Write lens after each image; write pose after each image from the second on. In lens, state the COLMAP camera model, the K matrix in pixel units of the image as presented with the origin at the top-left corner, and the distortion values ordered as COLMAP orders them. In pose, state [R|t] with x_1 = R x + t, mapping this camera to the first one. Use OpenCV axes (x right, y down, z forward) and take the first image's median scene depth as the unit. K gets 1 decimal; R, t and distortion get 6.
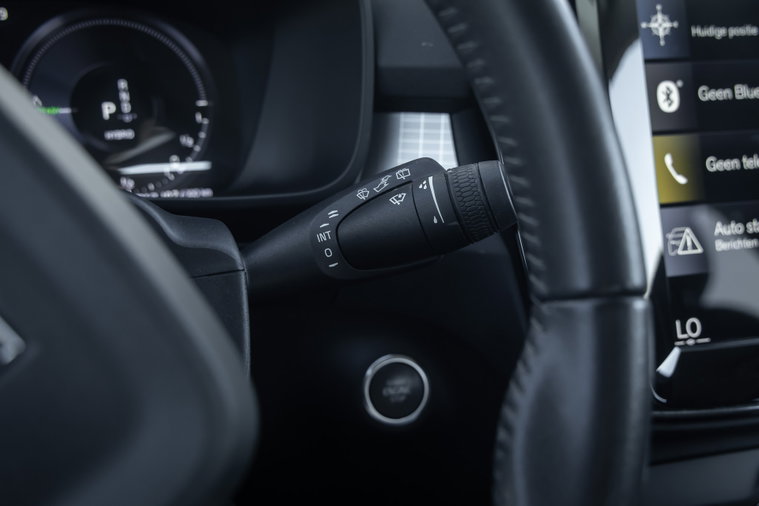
lens RADIAL K [[811.7, 0, 378.1], [0, 811.7, 257.9], [0, 0, 1]] dist [0.030589, 0.000000]
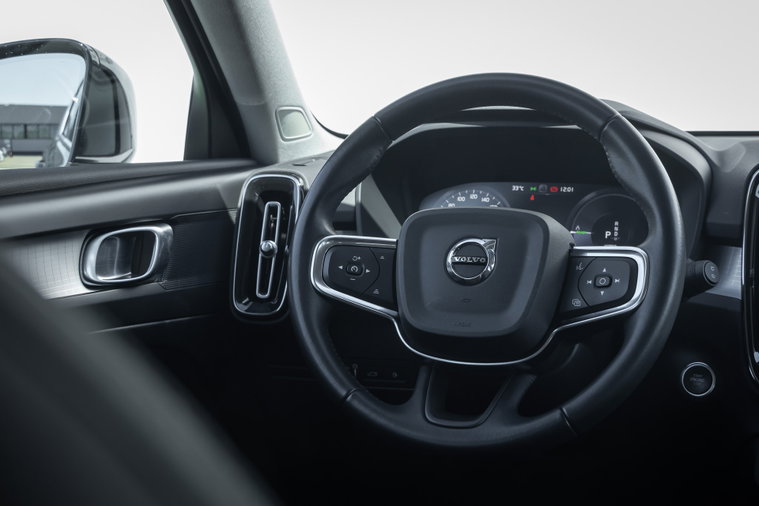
lens RADIAL K [[1172.7, 0, 385.9], [0, 1172.7, 258.4], [0, 0, 1]] dist [0.041324, 0.000000]
pose [[0.729656, 0.092466, -0.677534, 1.421339], [-0.225086, 0.968078, -0.110283, 0.372197], [0.645708, 0.232972, 0.727176, -1.699115]]
